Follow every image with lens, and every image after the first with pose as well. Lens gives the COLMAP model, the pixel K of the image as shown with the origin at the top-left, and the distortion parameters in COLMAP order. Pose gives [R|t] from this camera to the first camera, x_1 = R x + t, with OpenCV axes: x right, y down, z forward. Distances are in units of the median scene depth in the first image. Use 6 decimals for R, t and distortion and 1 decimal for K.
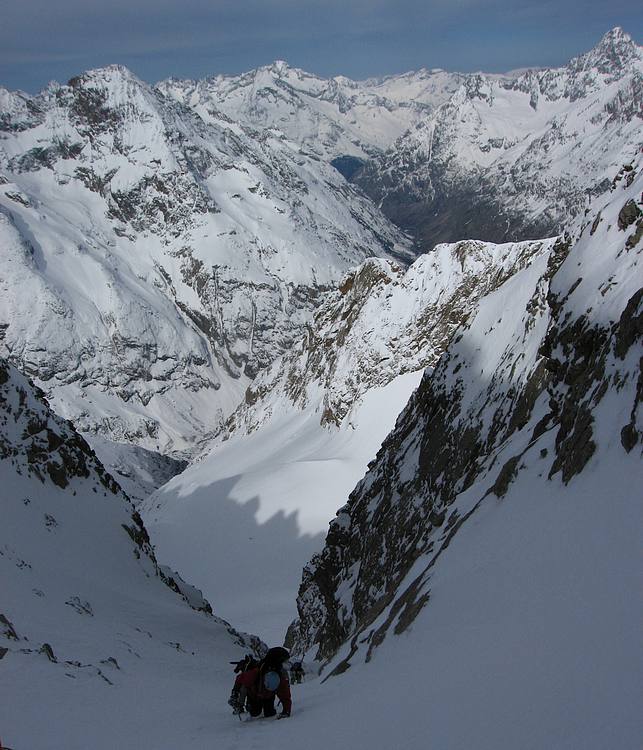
lens RADIAL K [[736.9, 0, 333.4], [0, 736.9, 417.4], [0, 0, 1]] dist [-0.181651, 0.200297]
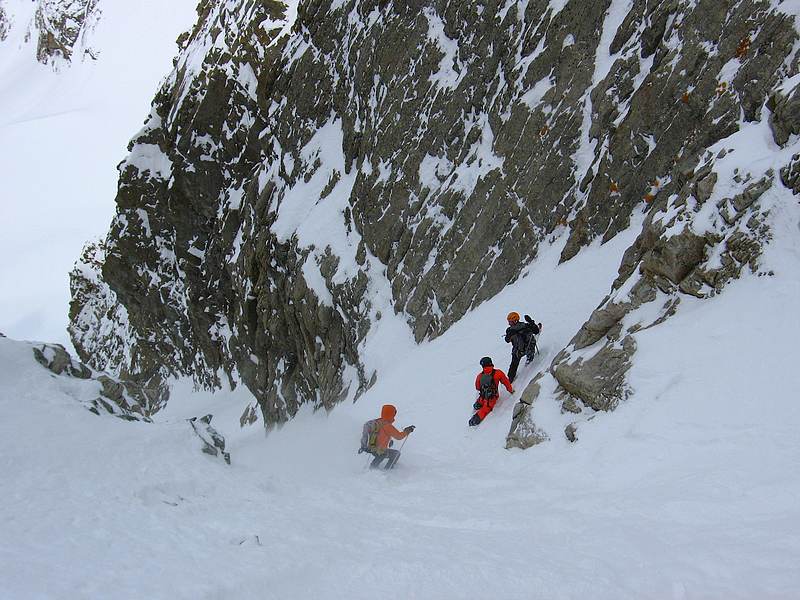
lens RADIAL K [[1033.9, 0, 405.9], [0, 1033.9, 288.5], [0, 0, 1]] dist [-0.079604, 0.035482]
pose [[0.938943, -0.181349, 0.292402, -0.008817], [0.110783, 0.963910, 0.242083, 0.015173], [-0.325750, -0.194909, 0.925147, 0.049417]]
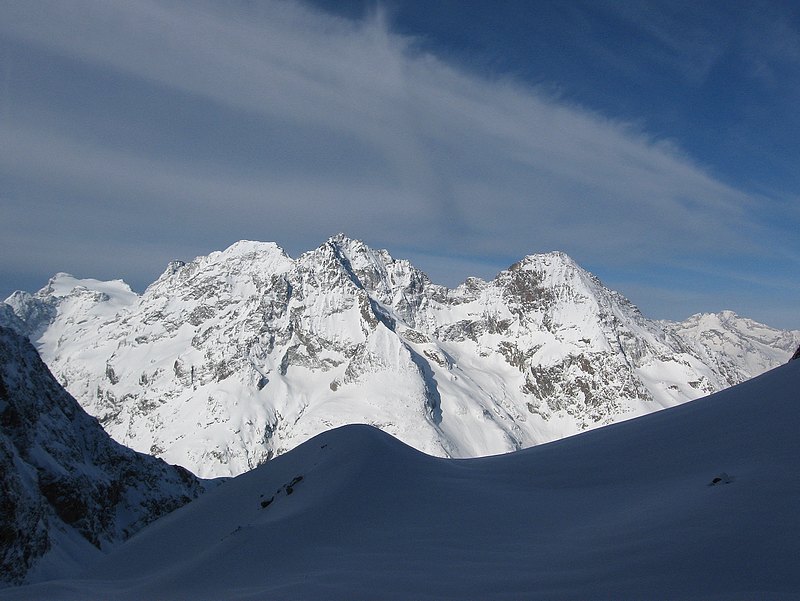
lens RADIAL K [[717.8, 0, 373.4], [0, 717.8, 263.4], [0, 0, 1]] dist [-0.157142, 0.145187]
pose [[0.860650, 0.013984, -0.509005, -0.026444], [-0.285824, 0.840553, -0.460191, 0.061112], [0.421411, 0.541549, 0.727419, 0.213171]]
